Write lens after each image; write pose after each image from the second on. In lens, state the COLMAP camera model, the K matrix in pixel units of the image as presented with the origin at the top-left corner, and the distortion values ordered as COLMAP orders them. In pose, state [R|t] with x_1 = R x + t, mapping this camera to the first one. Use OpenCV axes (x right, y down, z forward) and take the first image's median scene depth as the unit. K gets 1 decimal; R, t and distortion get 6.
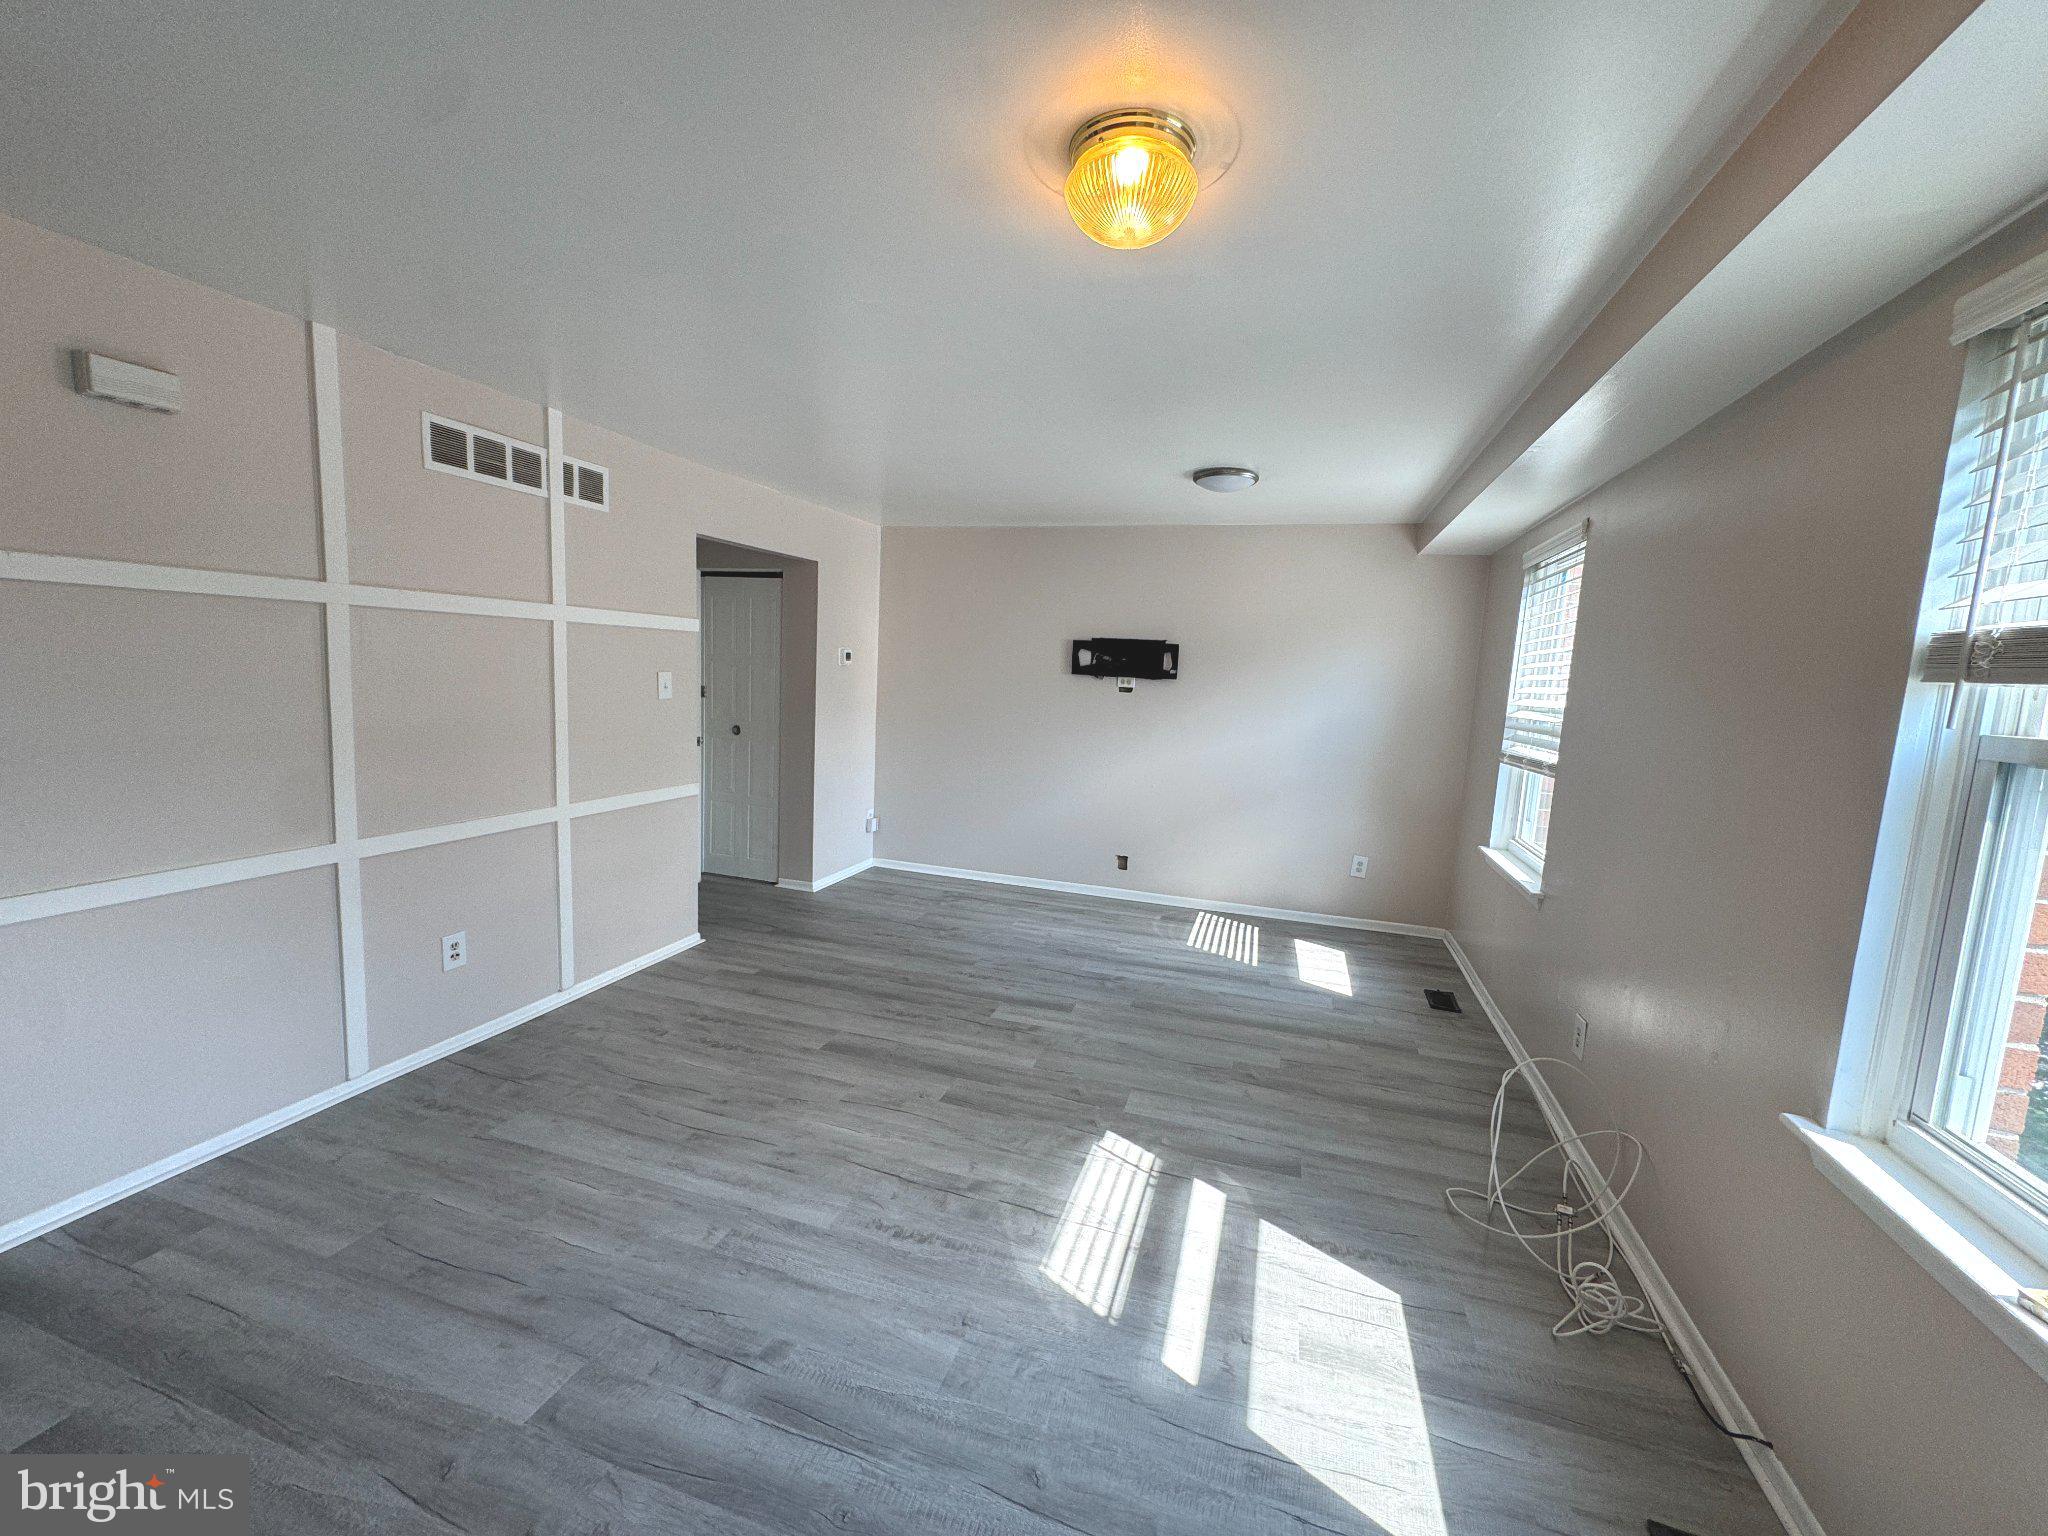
lens RADIAL K [[819.0, 0, 1027.4], [0, 819.0, 767.2], [0, 0, 1]] dist [0.001255, -0.000589]
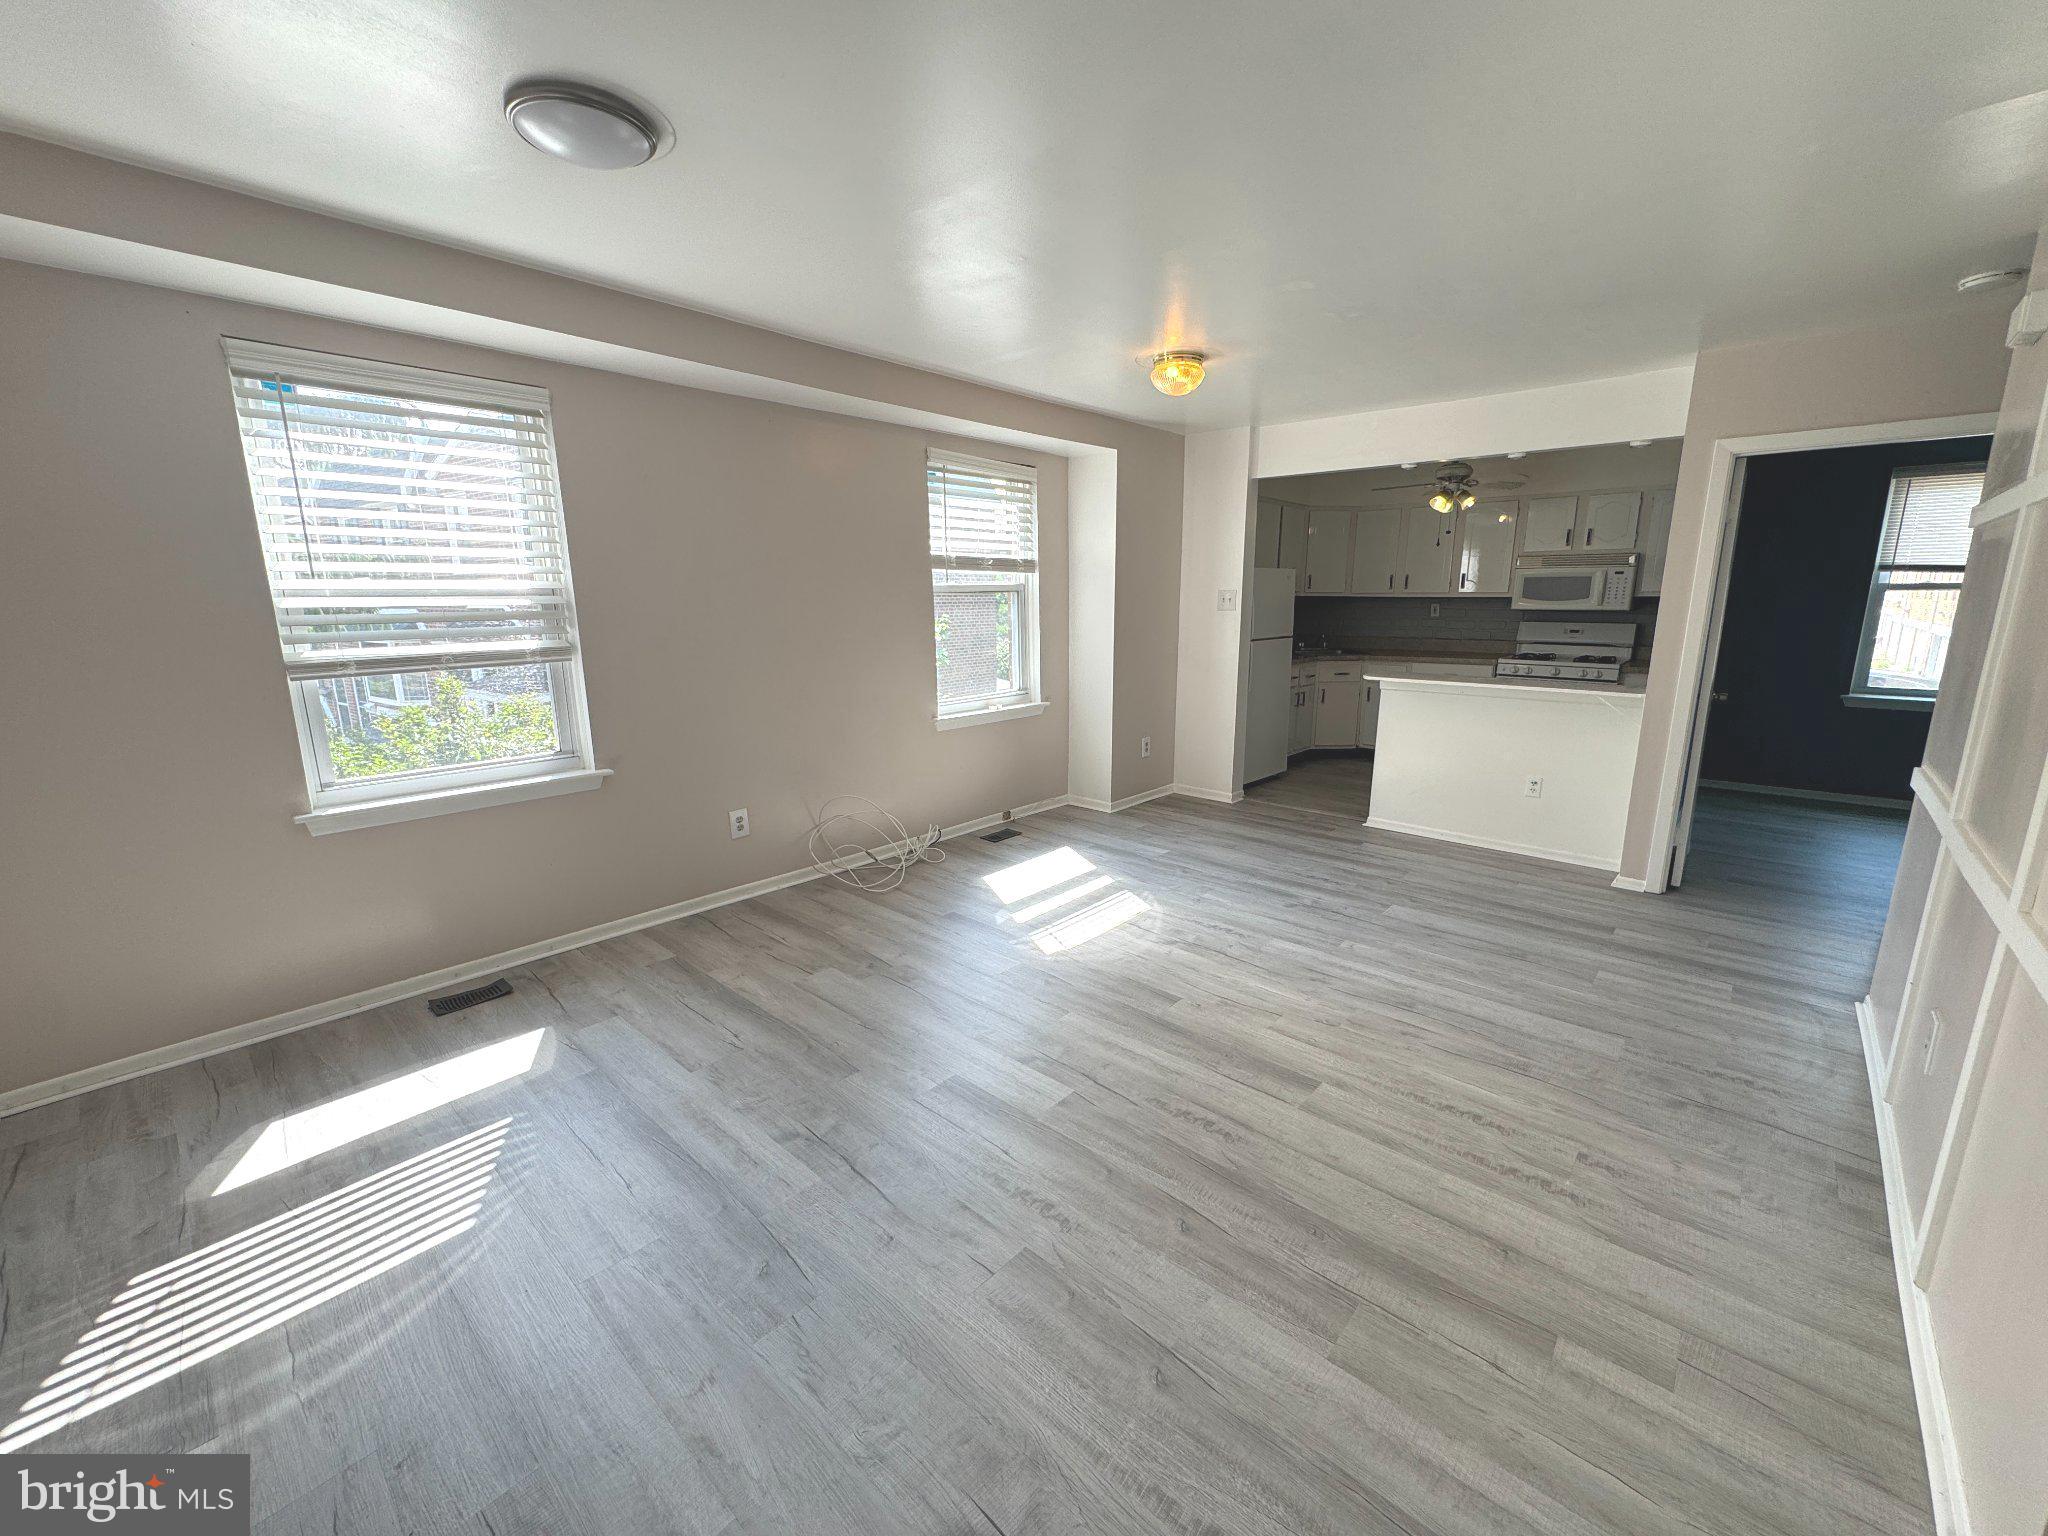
lens RADIAL K [[819.0, 0, 1027.4], [0, 819.0, 767.2], [0, 0, 1]] dist [0.001255, -0.000589]
pose [[-0.910121, -0.127098, 0.394367, -0.262922], [0.011307, 0.943818, 0.330272, -0.182099], [-0.414188, 0.305047, -0.857552, 1.642737]]
